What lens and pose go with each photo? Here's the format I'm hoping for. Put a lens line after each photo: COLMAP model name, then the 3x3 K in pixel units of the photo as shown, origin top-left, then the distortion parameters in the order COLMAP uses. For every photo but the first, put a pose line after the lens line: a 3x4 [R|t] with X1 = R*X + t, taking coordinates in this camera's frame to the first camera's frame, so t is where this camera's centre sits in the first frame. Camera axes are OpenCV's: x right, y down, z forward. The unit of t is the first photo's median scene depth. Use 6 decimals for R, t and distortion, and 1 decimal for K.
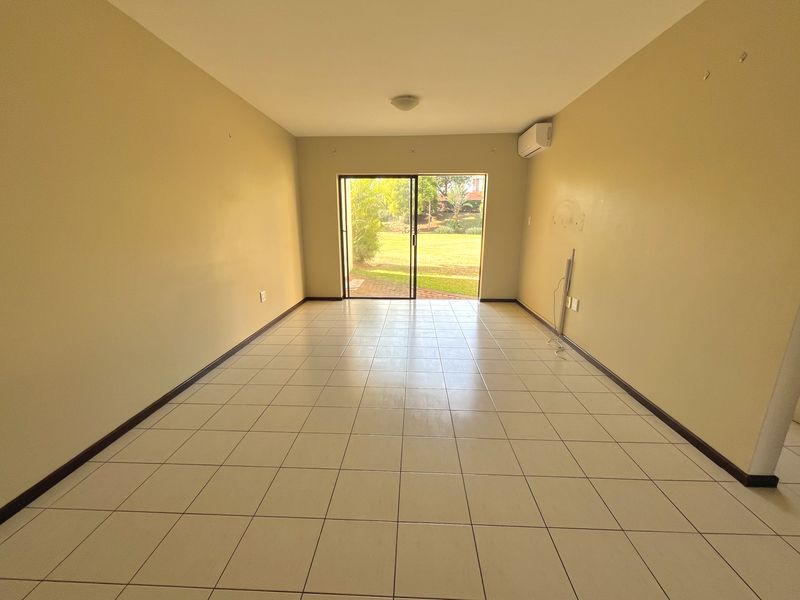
lens RADIAL K [[359.6, 0, 402.2], [0, 359.6, 308.3], [0, 0, 1]] dist [0.025077, -0.000191]
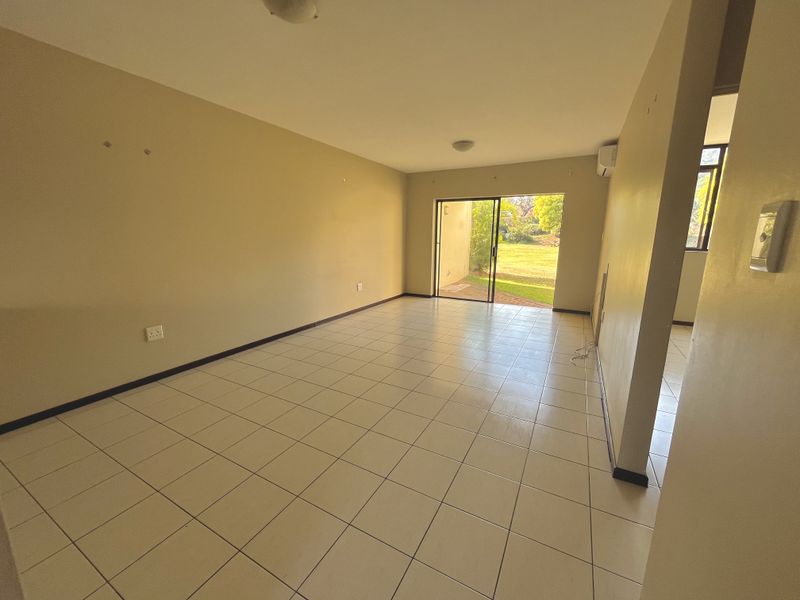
lens RADIAL K [[324.3, 0, 400.4], [0, 324.3, 298.4], [0, 0, 1]] dist [-0.001117, -0.000165]
pose [[0.892524, 0.091818, -0.441554, 0.238329], [-0.110474, 0.993739, -0.016663, 0.010146], [0.437260, 0.063652, 0.897080, -0.062019]]
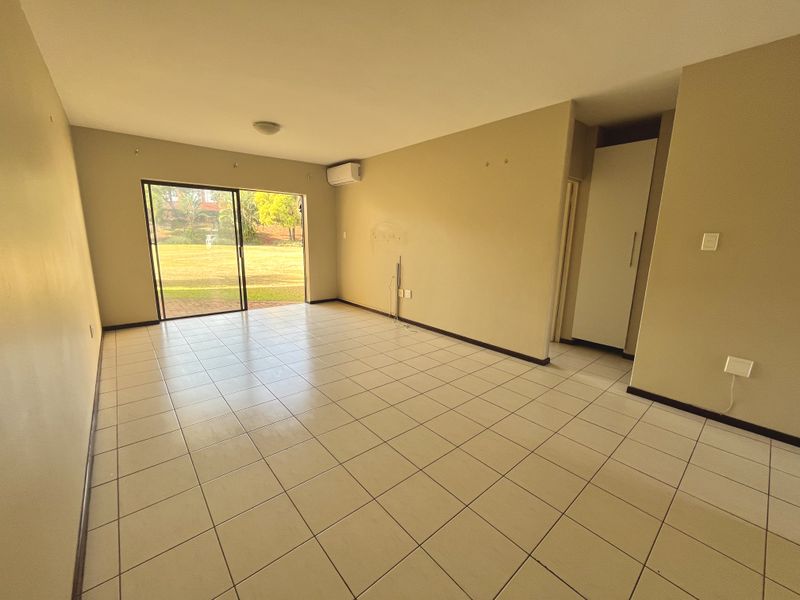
lens RADIAL K [[324.3, 0, 403.1], [0, 324.3, 292.9], [0, 0, 1]] dist [-0.001117, -0.000165]
pose [[0.732941, -0.109864, 0.671362, -0.255237], [0.144610, 0.989480, 0.004047, -0.014746], [-0.664744, 0.094120, 0.741118, 0.035741]]
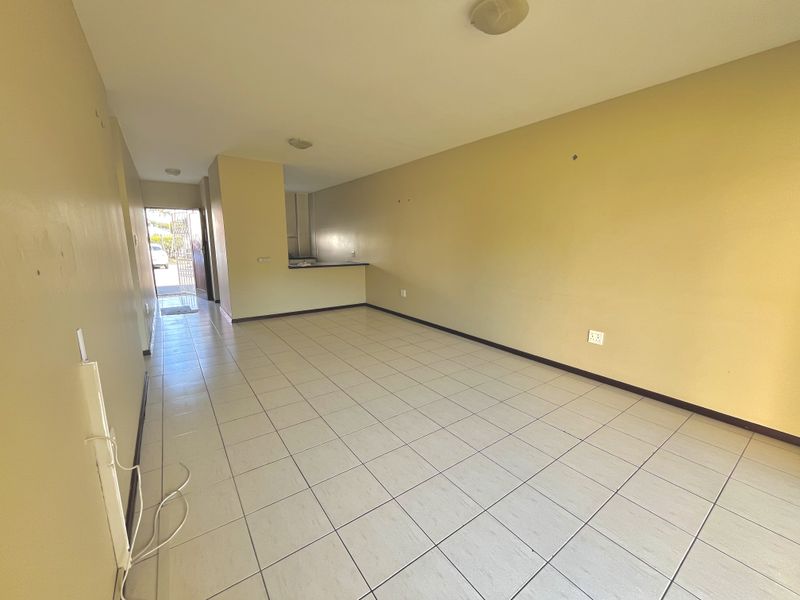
lens RADIAL K [[324.3, 0, 399.0], [0, 324.3, 297.5], [0, 0, 1]] dist [-0.001117, -0.000165]
pose [[-0.796740, 0.096733, -0.596530, 0.271425], [-0.147922, 0.925862, 0.347704, -0.215928], [0.585939, 0.365270, -0.723363, 0.885028]]
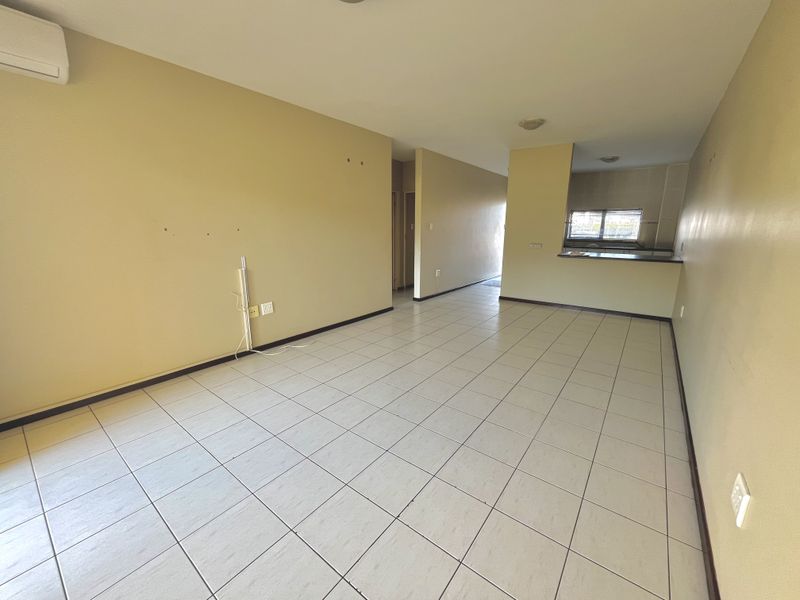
lens RADIAL K [[324.3, 0, 401.4], [0, 324.3, 297.5], [0, 0, 1]] dist [-0.001117, -0.000165]
pose [[-0.809007, -0.129156, 0.573434, -0.221445], [0.133270, 0.909852, 0.392947, -0.221574], [-0.572491, 0.394319, -0.718865, 0.909887]]
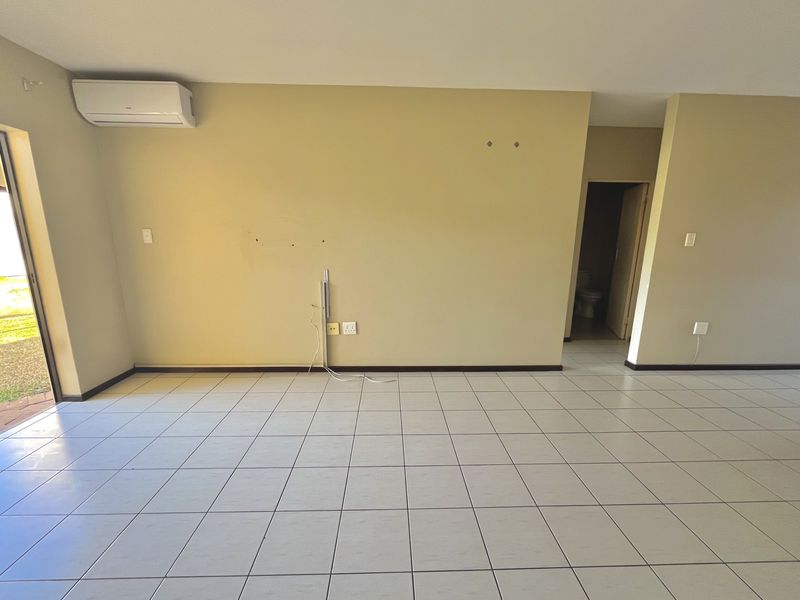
lens RADIAL K [[341.1, 0, 397.2], [0, 341.1, 307.5], [0, 0, 1]] dist [0.002438, 0.000195]
pose [[-0.060005, -0.202912, 0.977357, -0.234584], [0.226387, 0.950841, 0.211306, -0.138276], [-0.972187, 0.233940, -0.011118, 0.559743]]
